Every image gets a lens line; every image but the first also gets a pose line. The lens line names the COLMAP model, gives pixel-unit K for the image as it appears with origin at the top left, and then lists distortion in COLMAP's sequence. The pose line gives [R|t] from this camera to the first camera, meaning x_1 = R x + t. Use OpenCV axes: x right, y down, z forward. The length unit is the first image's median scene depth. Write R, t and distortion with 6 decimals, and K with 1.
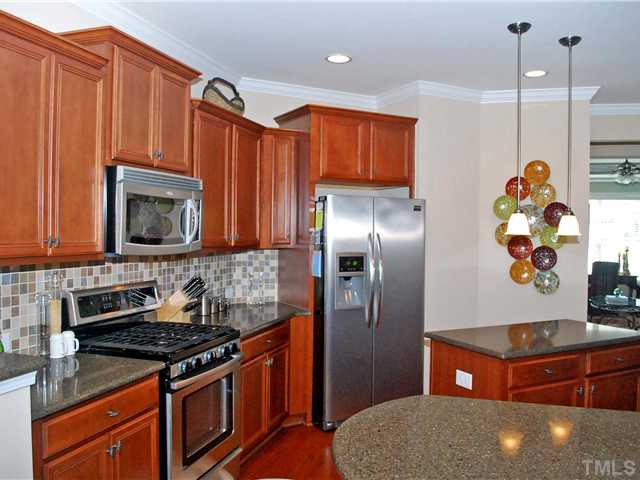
lens RADIAL K [[575.2, 0, 320.0], [0, 575.2, 240.0], [0, 0, 1]] dist [-0.081958, 0.009830]
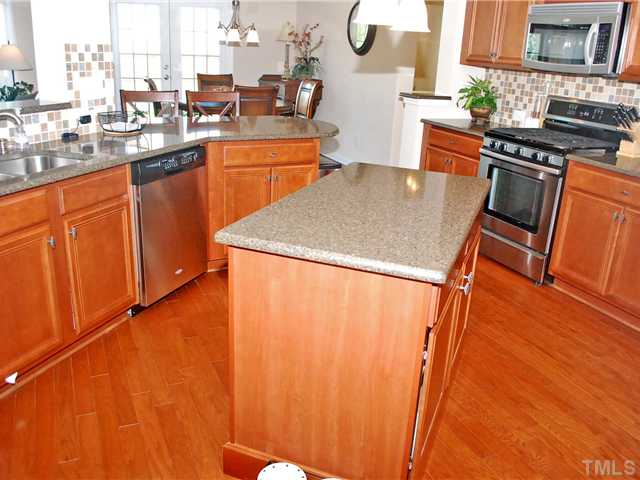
lens RADIAL K [[575.2, 0, 320.0], [0, 575.2, 240.0], [0, 0, 1]] dist [-0.081958, 0.009830]
pose [[-0.753841, 0.162106, -0.636746, 0.929310], [-0.069870, 0.943816, 0.323000, 0.010814], [0.653332, 0.287980, -0.700161, 1.562115]]
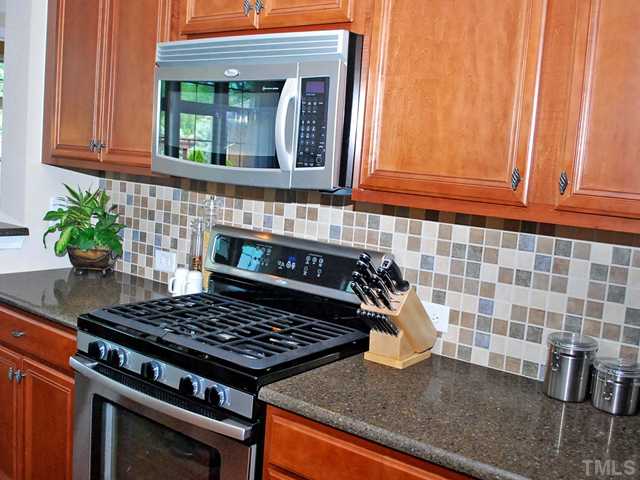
lens RADIAL K [[672.7, 0, 320.0], [0, 672.7, 240.0], [0, 0, 1]] dist [-0.063159, 0.003680]
pose [[-0.350957, 0.076192, -0.933286, 0.308907], [-0.092713, 0.988959, 0.115602, -0.004377], [0.931790, 0.127099, -0.340019, 1.267392]]
